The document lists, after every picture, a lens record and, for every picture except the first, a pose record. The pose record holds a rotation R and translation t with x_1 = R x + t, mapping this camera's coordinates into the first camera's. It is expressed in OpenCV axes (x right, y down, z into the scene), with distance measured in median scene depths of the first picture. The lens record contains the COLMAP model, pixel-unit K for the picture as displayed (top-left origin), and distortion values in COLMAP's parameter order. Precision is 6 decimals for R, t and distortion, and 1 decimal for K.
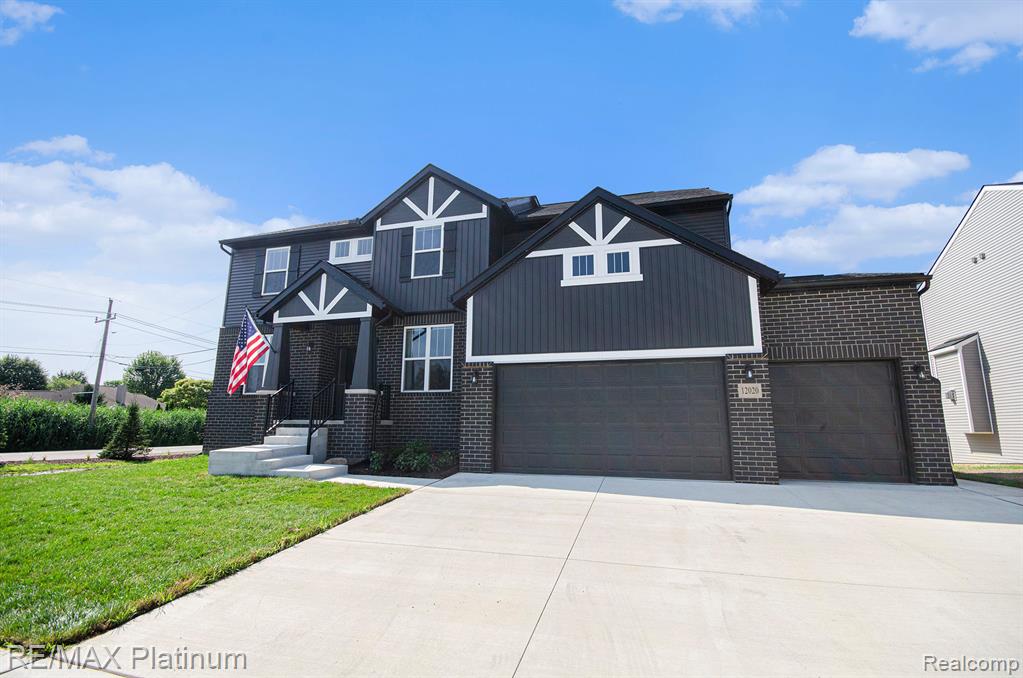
lens RADIAL K [[461.2, 0, 506.7], [0, 461.2, 330.4], [0, 0, 1]] dist [-0.000207, -0.000152]
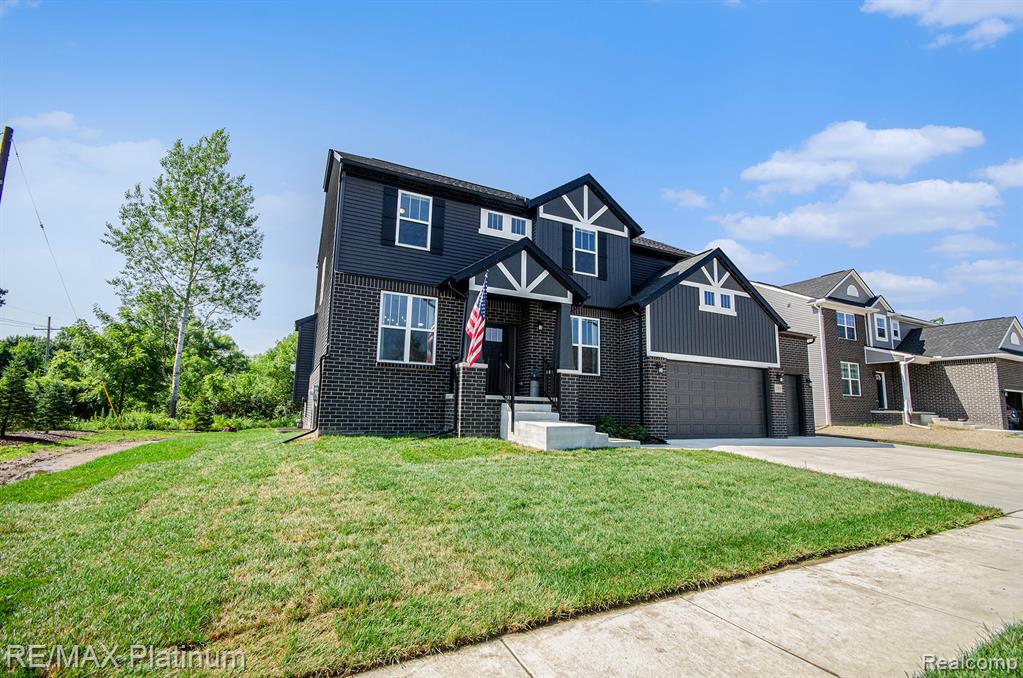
lens RADIAL K [[461.2, 0, 506.7], [0, 461.2, 330.4], [0, 0, 1]] dist [-0.000207, -0.000152]
pose [[0.736402, 0.121512, 0.665543, -1.191511], [-0.156062, 0.987718, -0.007655, 0.067892], [-0.658299, -0.098229, 0.746320, 0.294357]]
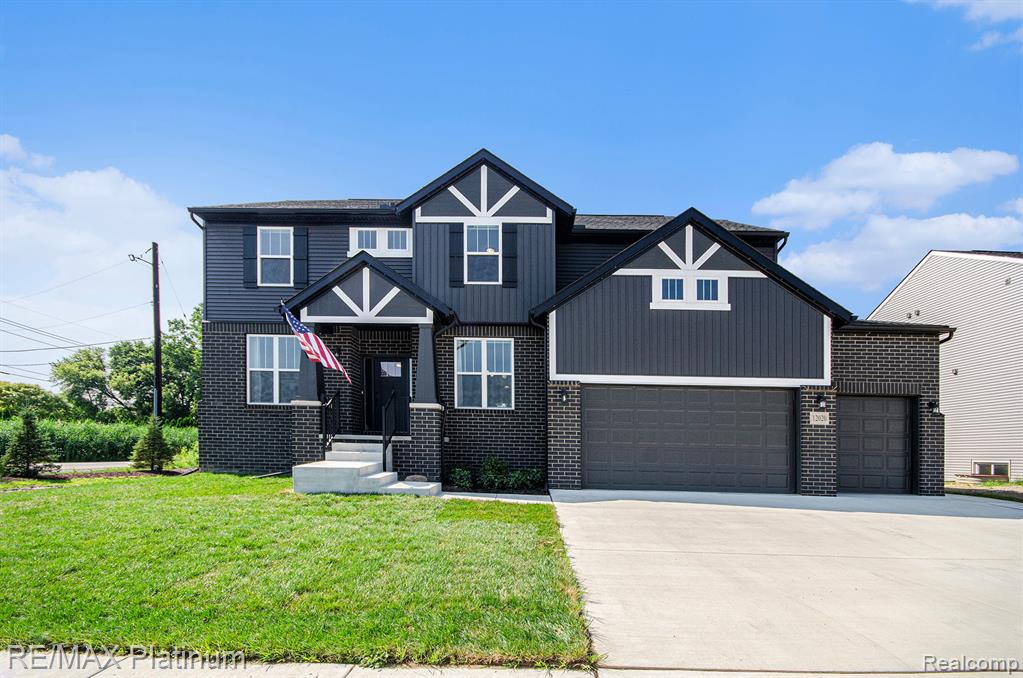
lens RADIAL K [[463.1, 0, 474.5], [0, 463.1, 438.2], [0, 0, 1]] dist [-0.003350, -0.000213]
pose [[0.967616, 0.018969, 0.251713, -0.462705], [-0.066138, 0.981388, 0.180286, 0.022441], [-0.243608, -0.191096, 0.950862, 0.082372]]
